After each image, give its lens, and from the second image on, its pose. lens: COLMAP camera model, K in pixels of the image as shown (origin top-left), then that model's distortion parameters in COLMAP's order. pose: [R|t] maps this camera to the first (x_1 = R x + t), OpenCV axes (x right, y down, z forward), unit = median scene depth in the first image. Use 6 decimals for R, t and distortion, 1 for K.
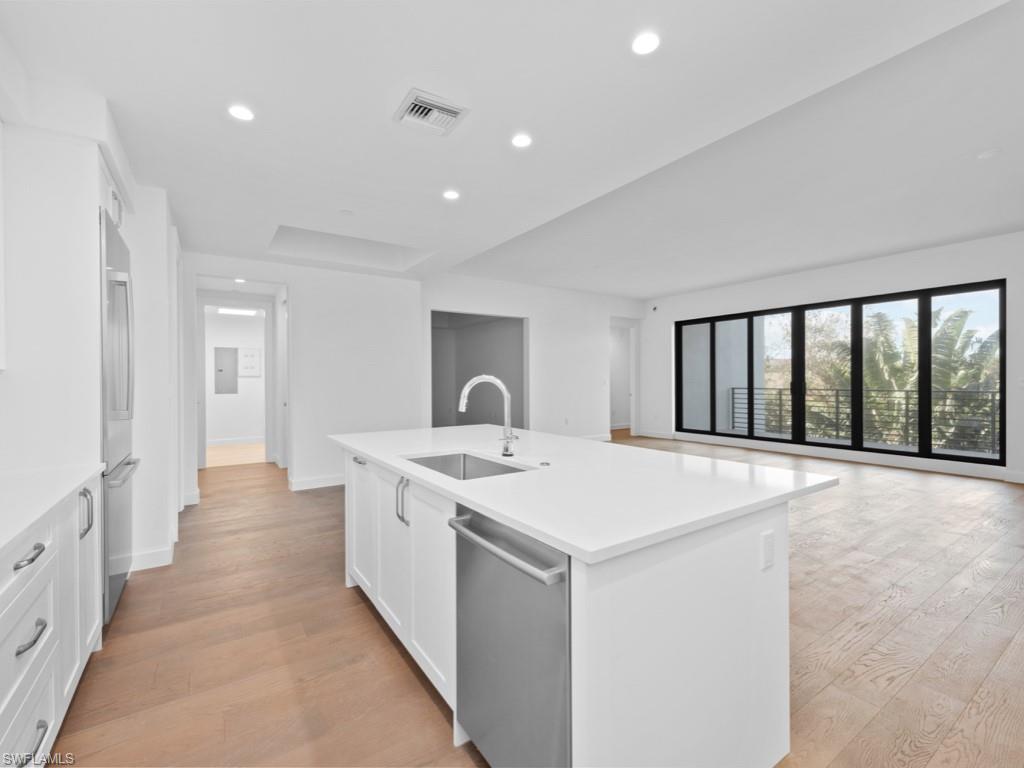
lens RADIAL K [[448.6, 0, 512.0], [0, 448.6, 384.0], [0, 0, 1]] dist [0.027161, -0.013652]
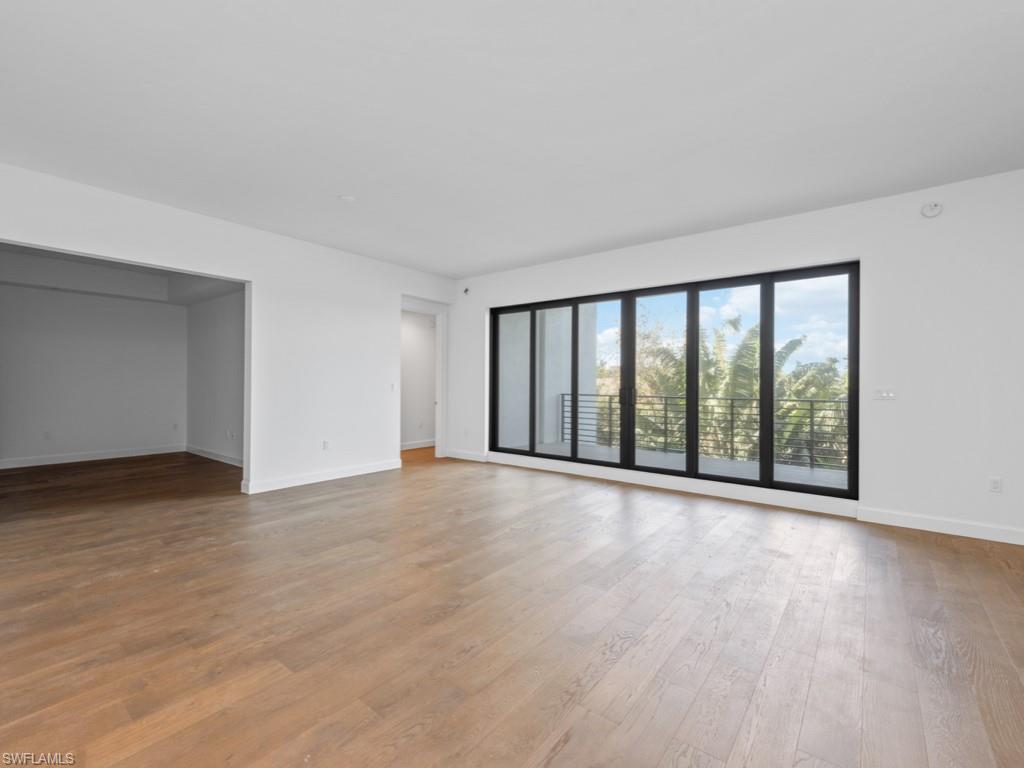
lens RADIAL K [[448.6, 0, 512.0], [0, 448.6, 384.0], [0, 0, 1]] dist [0.027161, -0.013652]
pose [[0.952930, 0.010734, 0.302999, 0.167423], [-0.008982, 0.999934, -0.007172, -0.004084], [-0.303056, 0.004113, 0.952964, 0.259356]]
